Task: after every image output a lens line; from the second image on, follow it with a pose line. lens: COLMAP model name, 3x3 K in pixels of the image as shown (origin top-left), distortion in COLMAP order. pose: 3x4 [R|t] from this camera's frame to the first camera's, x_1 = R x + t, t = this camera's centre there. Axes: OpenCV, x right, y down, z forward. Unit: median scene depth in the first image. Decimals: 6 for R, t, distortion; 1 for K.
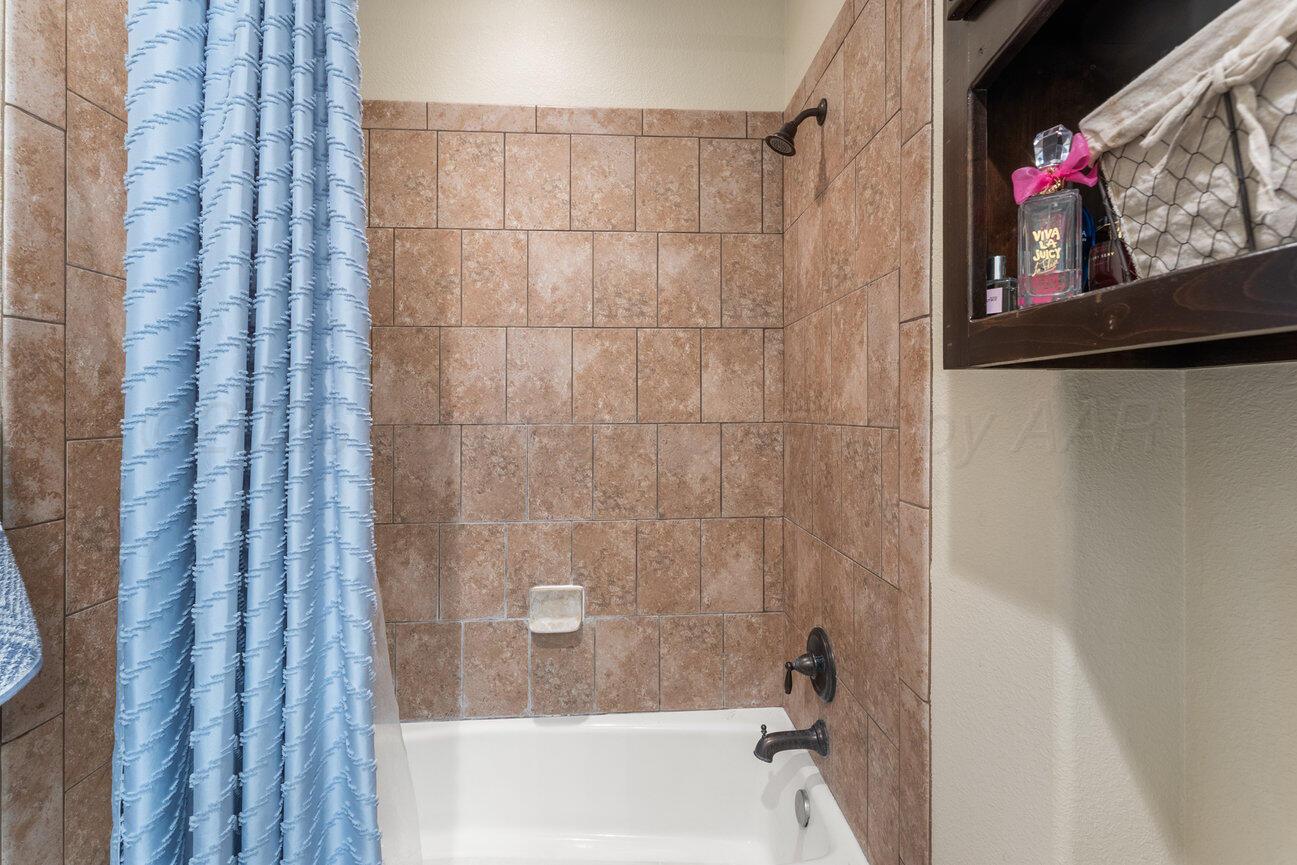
lens RADIAL K [[542.1, 0, 649.9], [0, 542.1, 418.5], [0, 0, 1]] dist [0.001197, -0.000203]
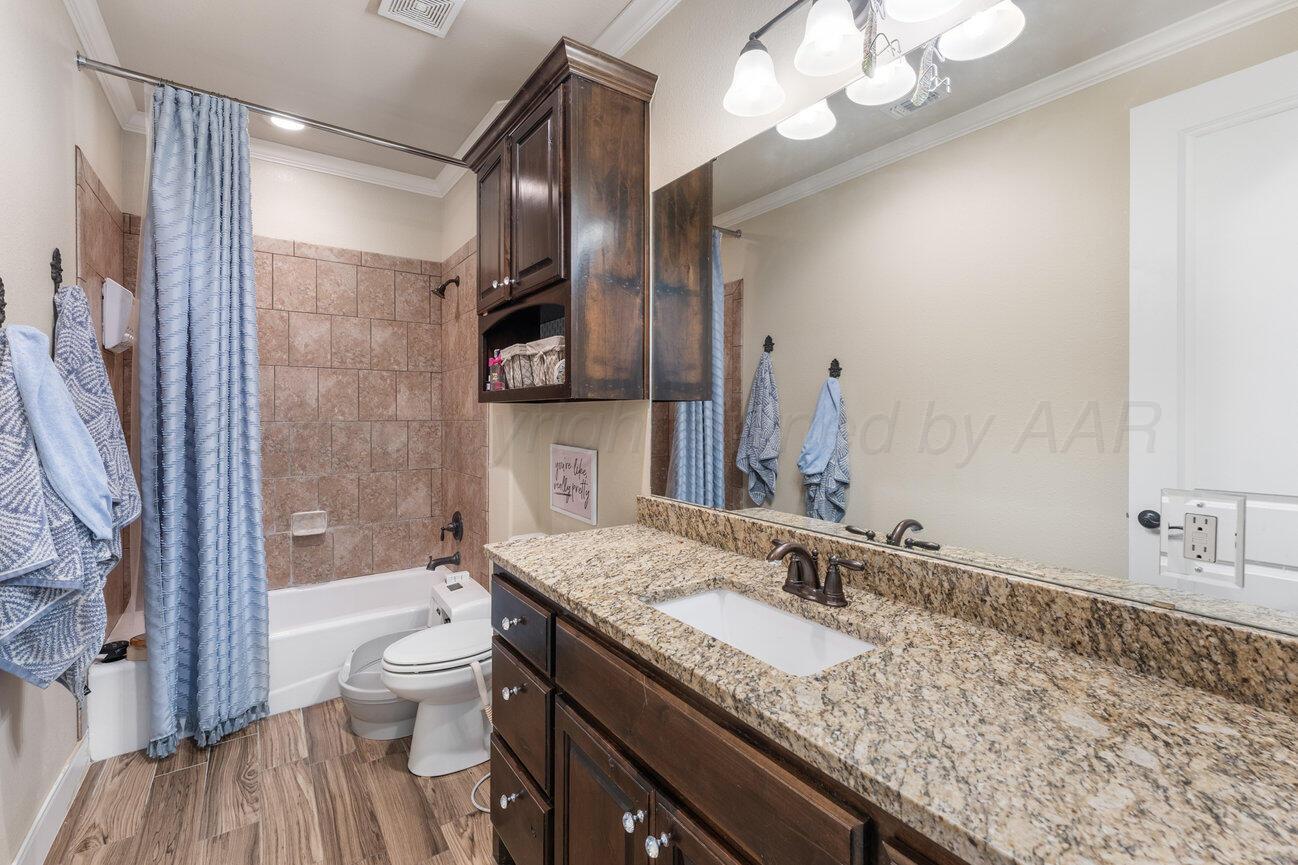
lens RADIAL K [[542.5, 0, 650.4], [0, 542.5, 418.4], [0, 0, 1]] dist [0.001197, -0.000203]
pose [[0.836300, -0.000602, 0.548272, -0.208599], [0.005378, 0.999960, -0.007105, 0.019121], [-0.548246, 0.008891, 0.836270, -1.105583]]
